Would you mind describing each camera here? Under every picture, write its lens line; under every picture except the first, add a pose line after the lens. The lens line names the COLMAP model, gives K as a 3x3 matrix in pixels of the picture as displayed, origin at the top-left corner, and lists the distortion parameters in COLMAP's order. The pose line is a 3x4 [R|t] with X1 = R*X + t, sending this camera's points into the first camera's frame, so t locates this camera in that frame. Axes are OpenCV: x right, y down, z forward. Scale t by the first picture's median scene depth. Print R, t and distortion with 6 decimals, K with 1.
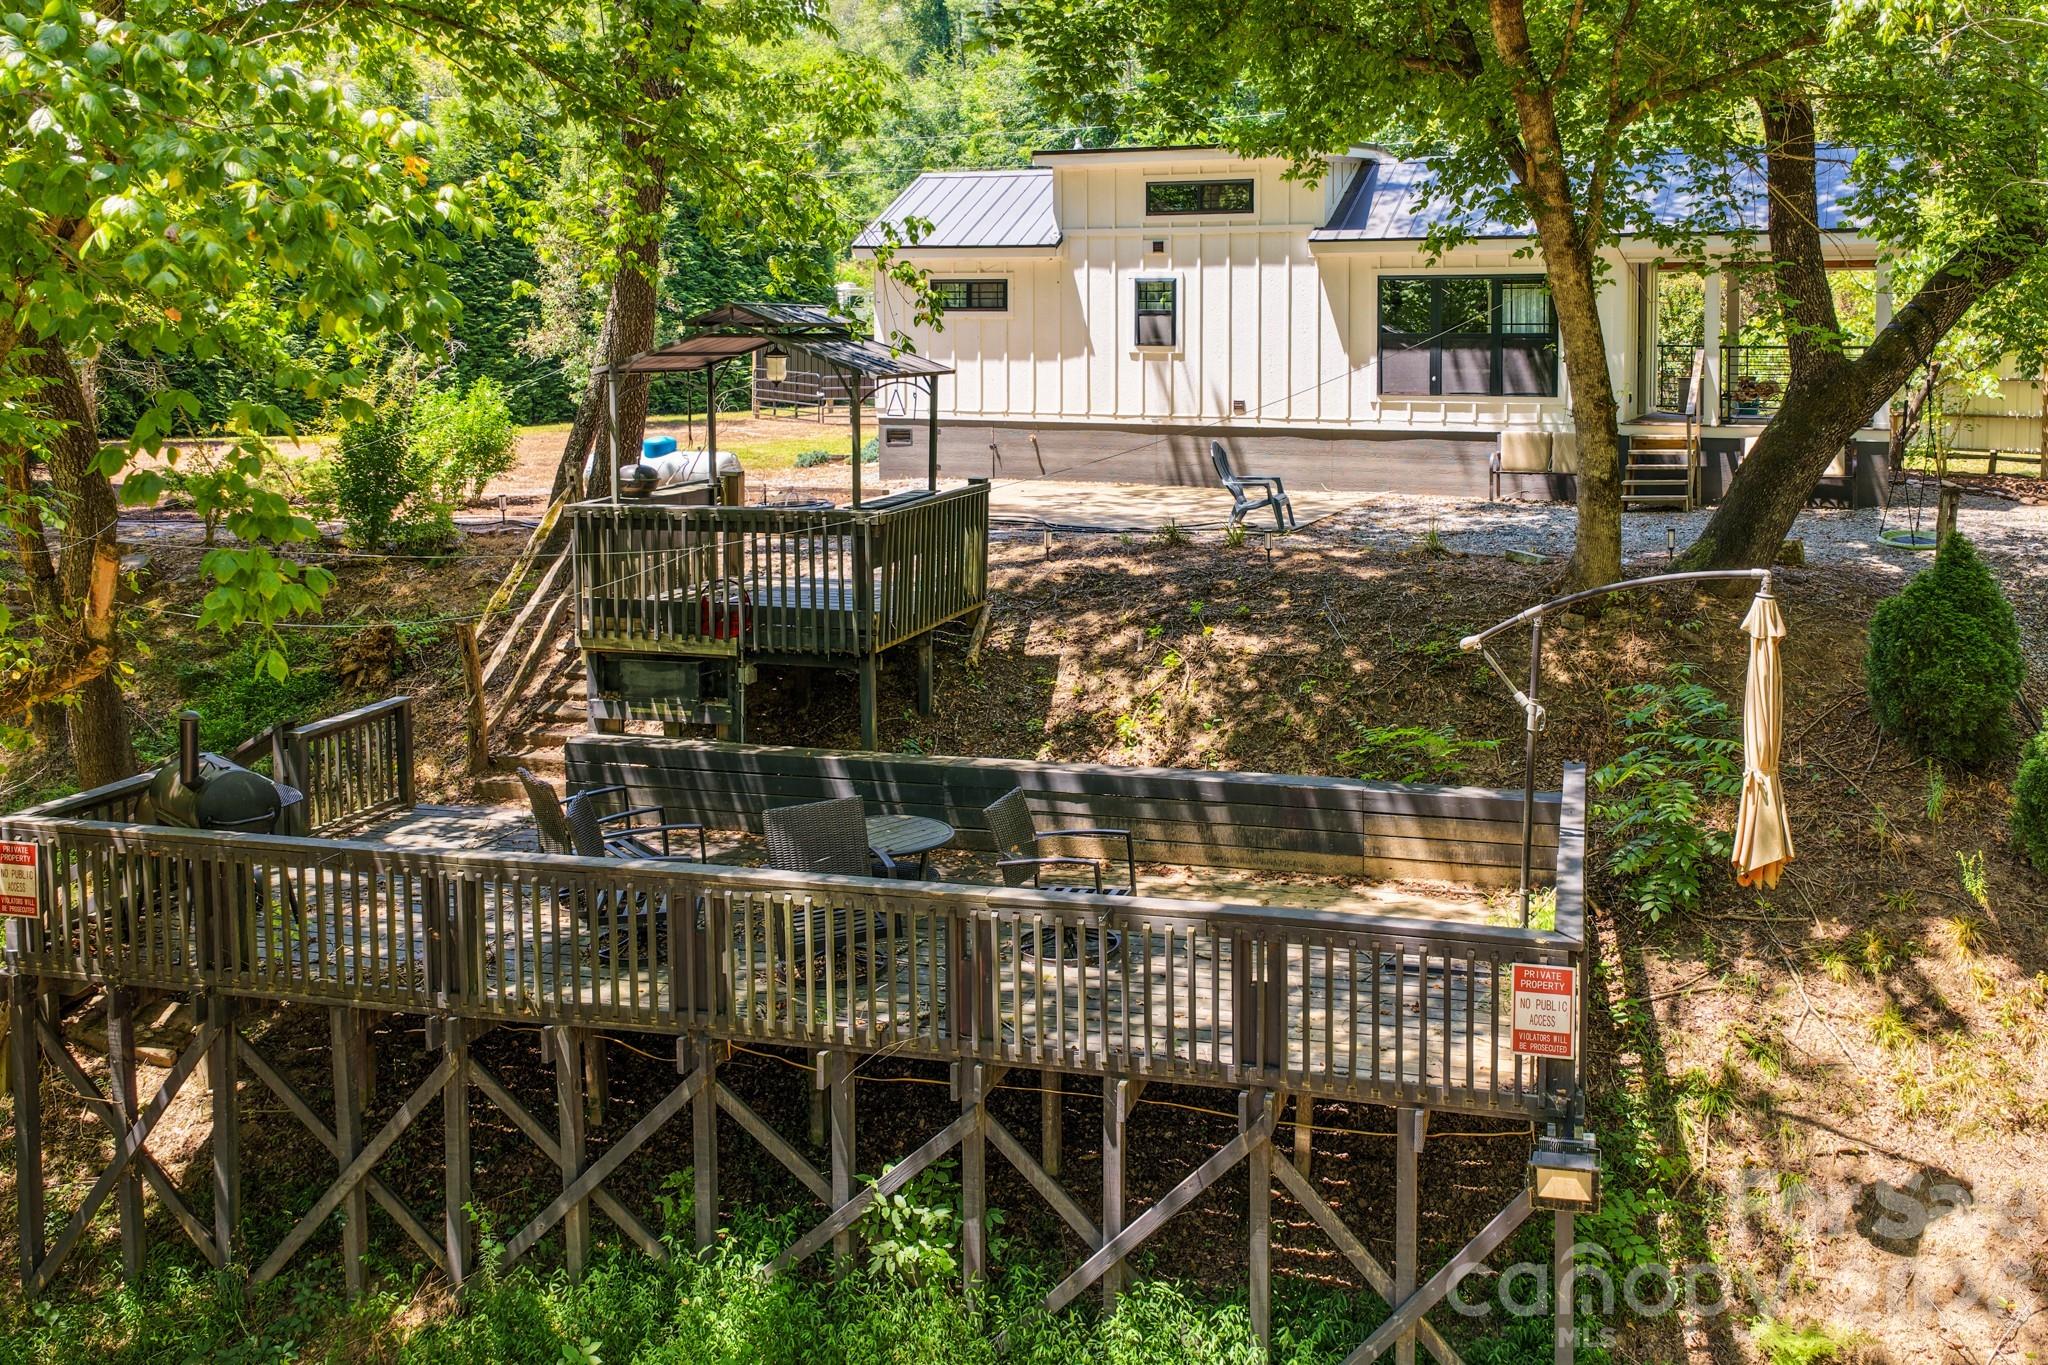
lens RADIAL K [[1736.1, 0, 1189.4], [0, 1736.1, 404.1], [0, 0, 1]] dist [-0.004518, 0.010827]
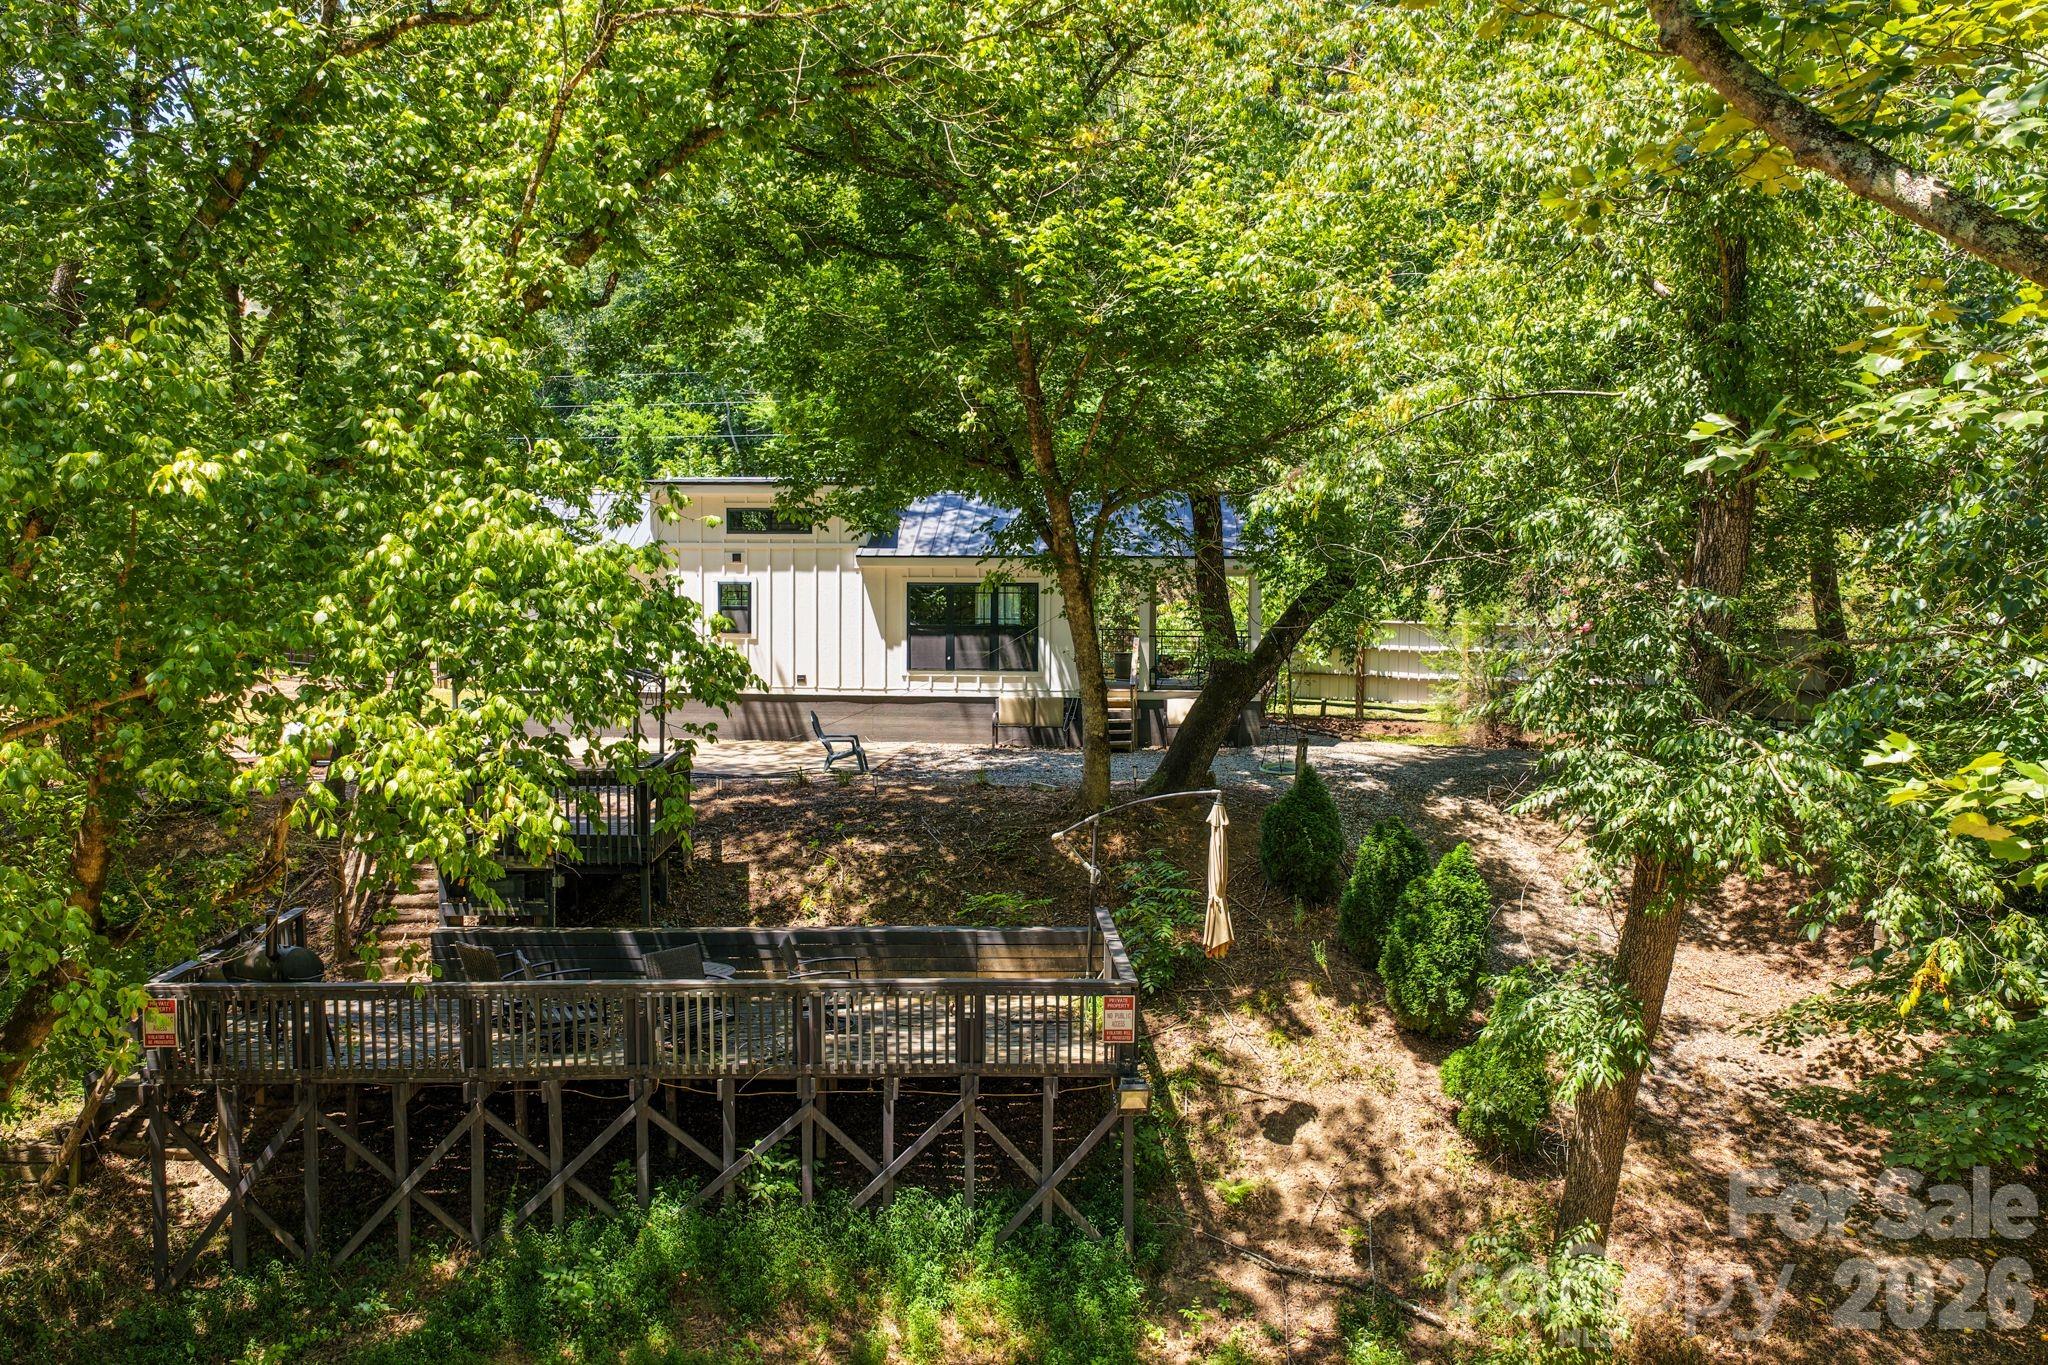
lens RADIAL K [[1762.0, 0, 1014.3], [0, 1762.0, 652.8], [0, 0, 1]] dist [0.006658, 0.027928]
pose [[0.965661, -0.009724, 0.259623, -0.256621], [0.006848, 0.999905, 0.011980, -0.053142], [-0.259714, -0.009791, 0.965636, -0.537254]]
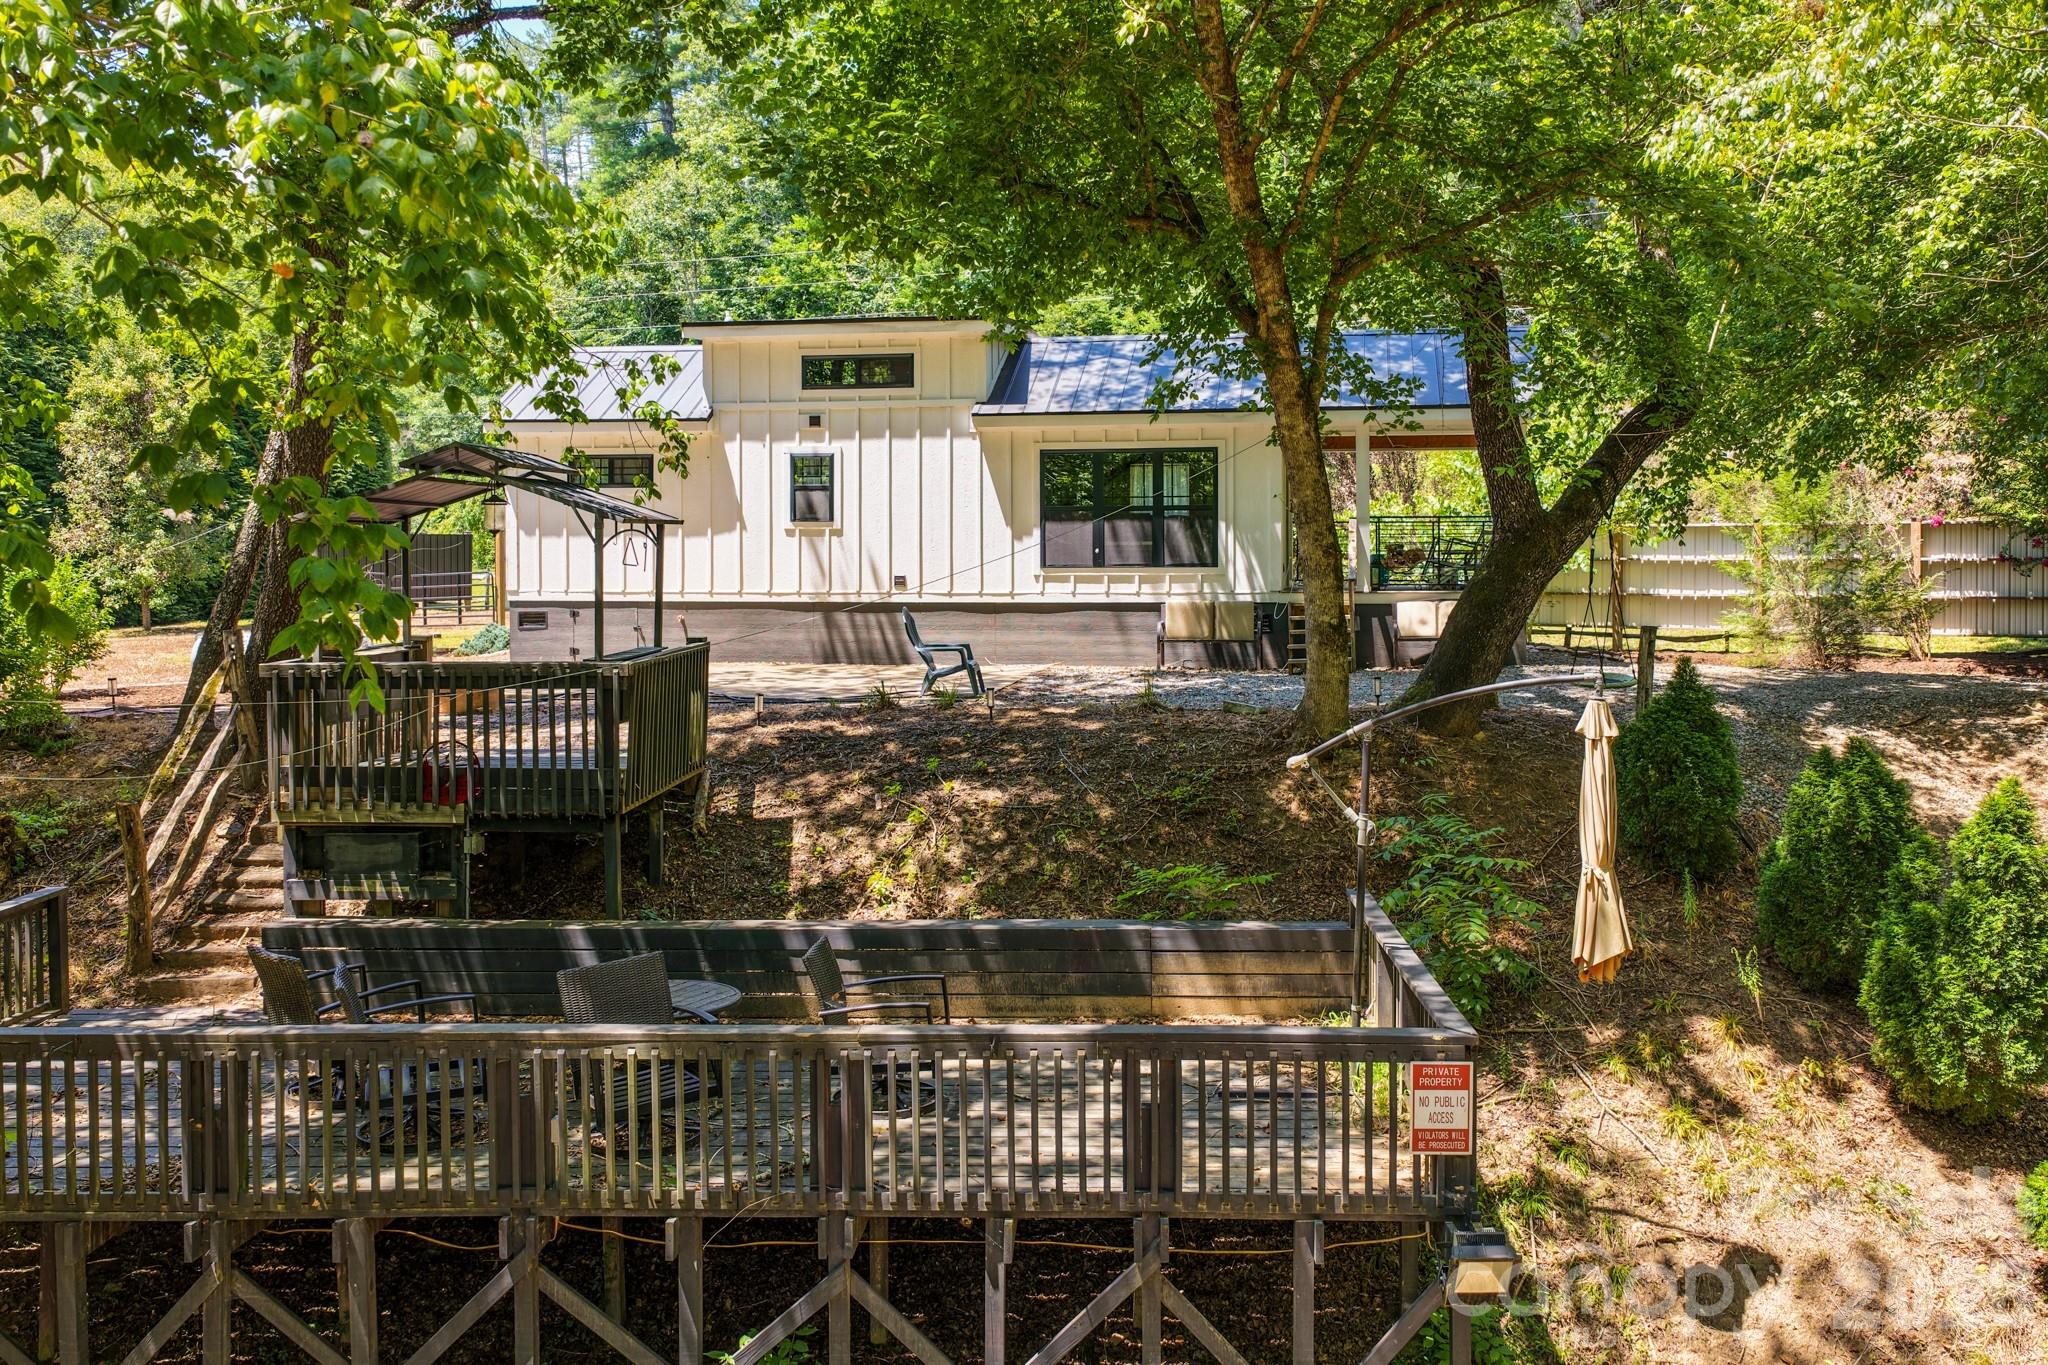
lens RADIAL K [[1709.1, 0, 1053.0], [0, 1709.1, 553.5], [0, 0, 1]] dist [-0.003525, 0.011667]
pose [[0.979381, -0.004979, 0.201960, -0.130069], [0.013384, 0.999099, -0.040274, 0.040508], [-0.201577, 0.042146, 0.978565, 0.040367]]
